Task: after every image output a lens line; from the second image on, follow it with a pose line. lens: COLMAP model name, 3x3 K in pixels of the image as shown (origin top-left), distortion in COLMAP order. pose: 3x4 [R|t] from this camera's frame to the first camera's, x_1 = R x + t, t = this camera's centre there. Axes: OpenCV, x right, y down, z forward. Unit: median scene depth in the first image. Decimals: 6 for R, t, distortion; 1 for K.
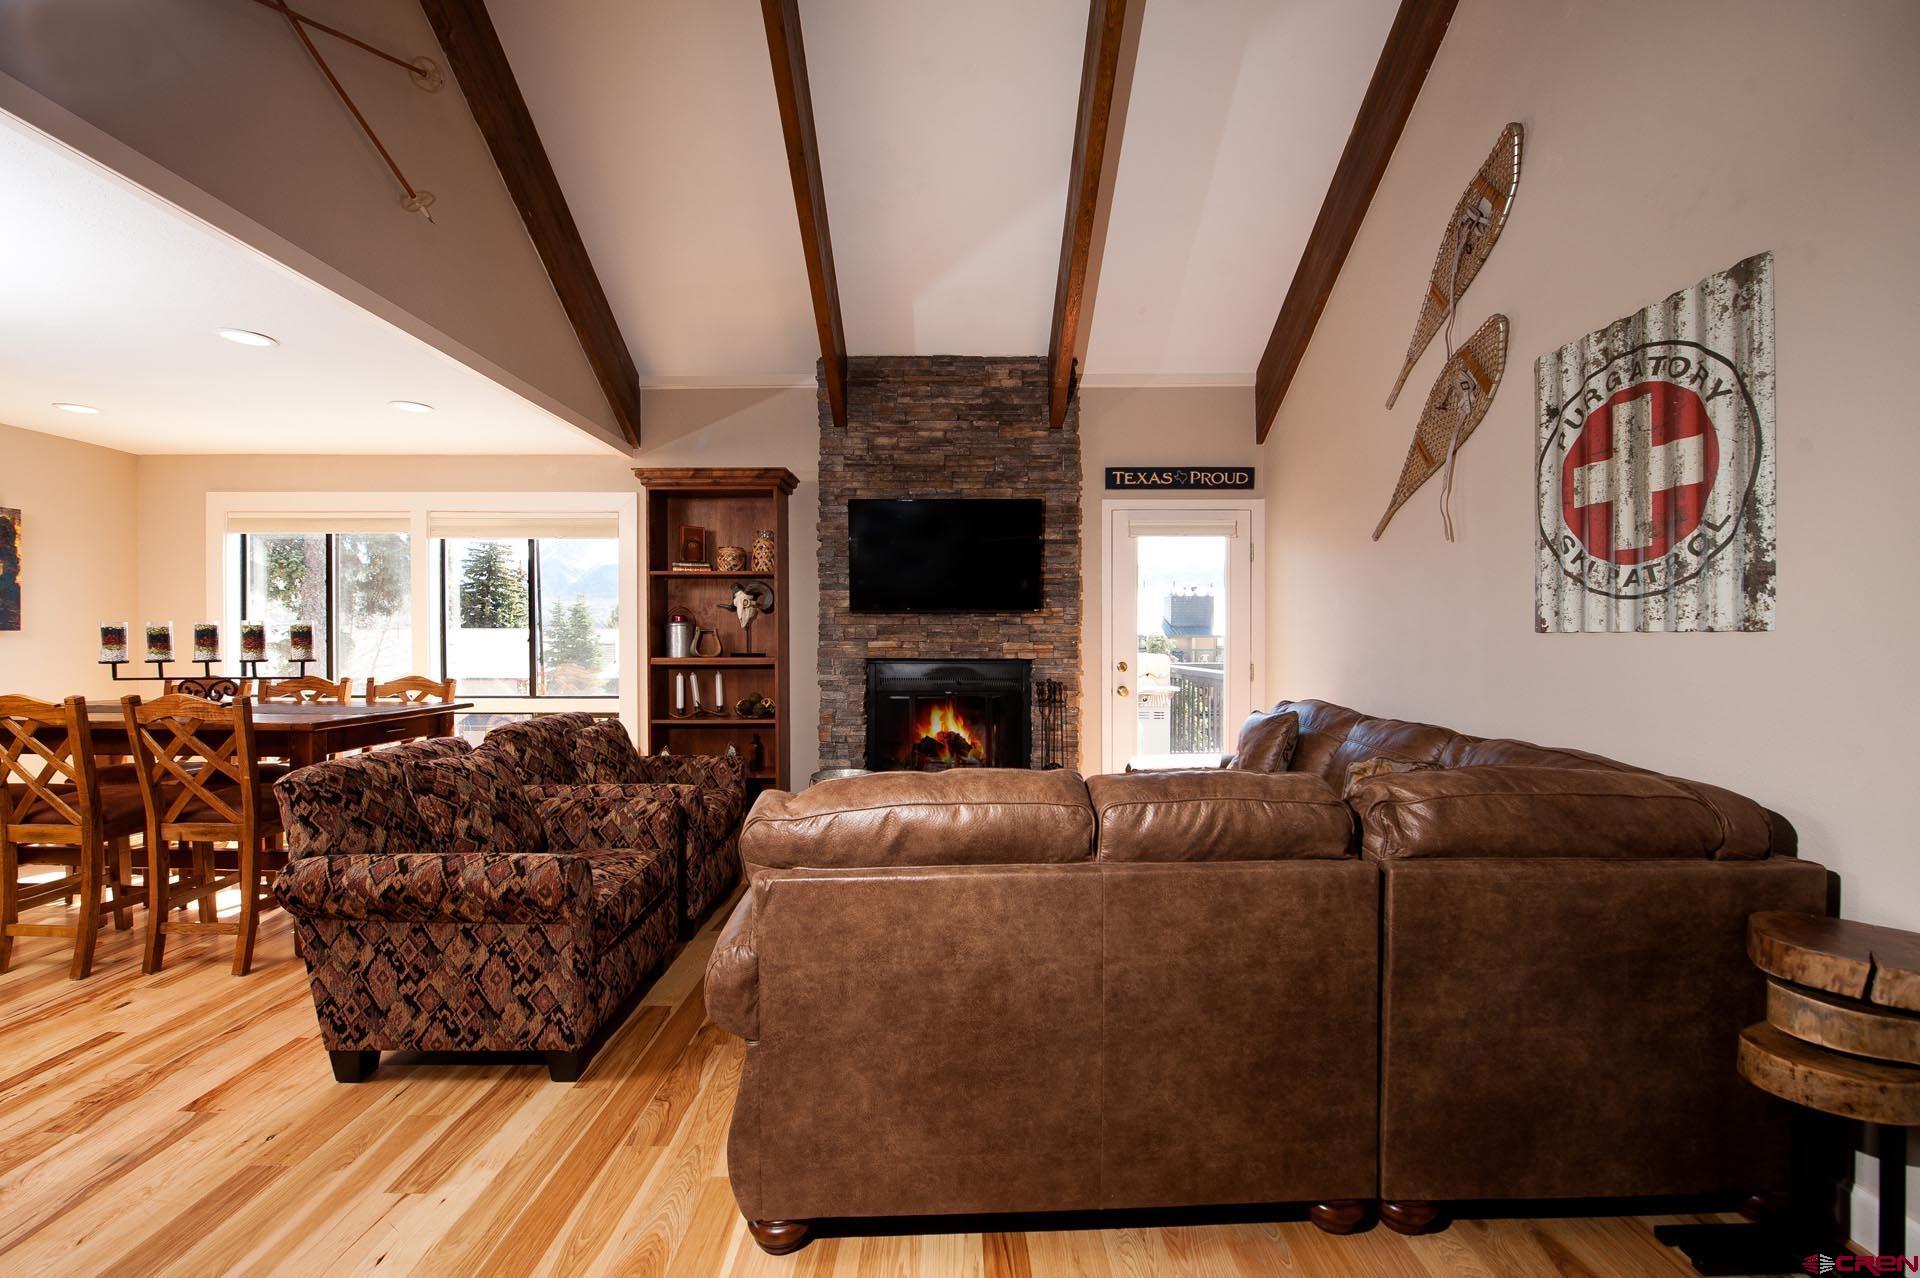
lens RADIAL K [[771.1, 0, 955.8], [0, 771.1, 642.5], [0, 0, 1]] dist [-0.012874, -0.002038]
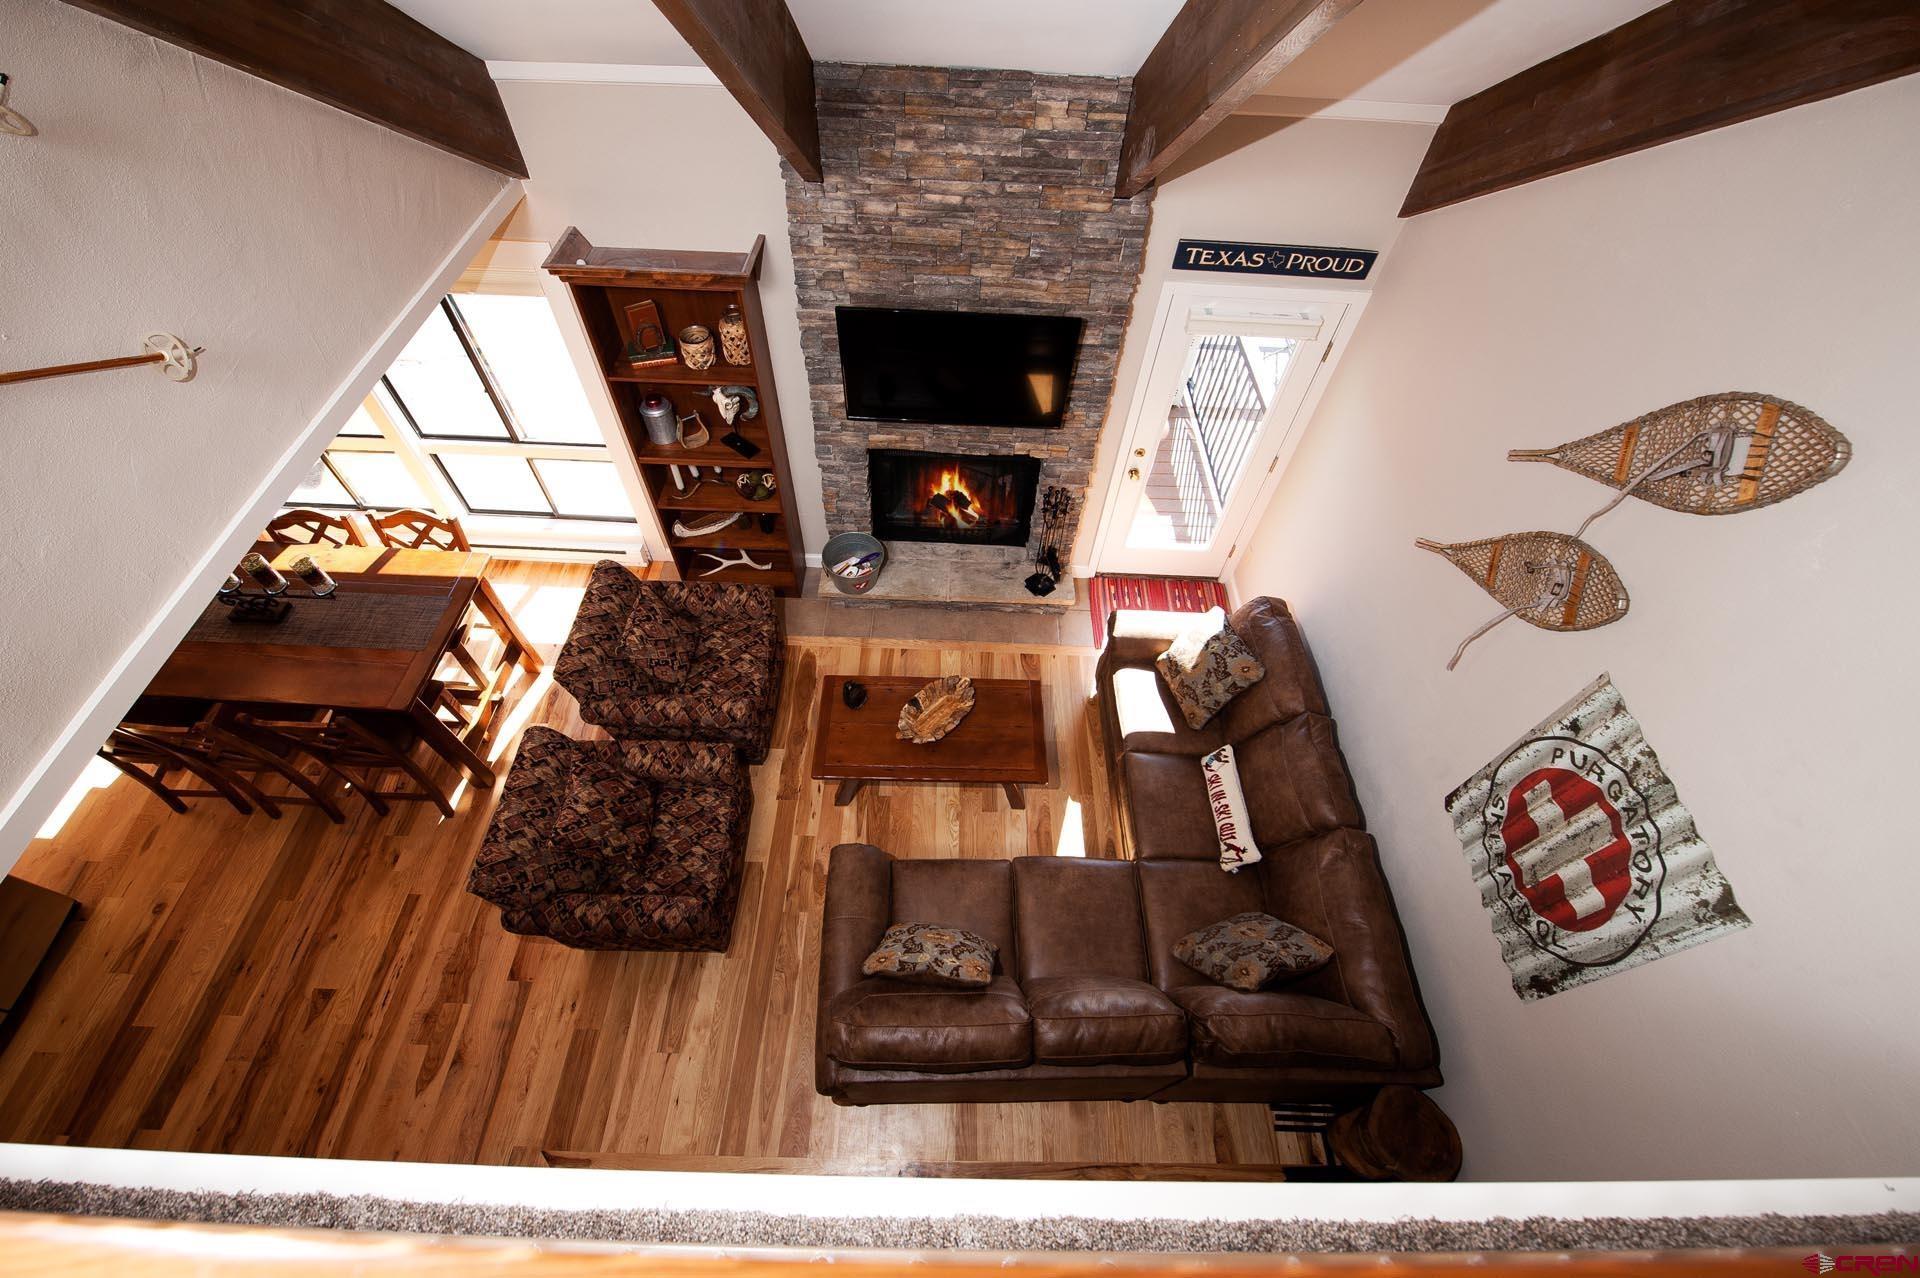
lens RADIAL K [[771.1, 0, 956.7], [0, 771.1, 642.1], [0, 0, 1]] dist [-0.012874, -0.002038]
pose [[0.998984, 0.037912, 0.024380, -0.022288], [-0.042158, 0.594502, 0.802988, -0.594085], [0.015949, -0.803200, 0.595496, 0.258712]]
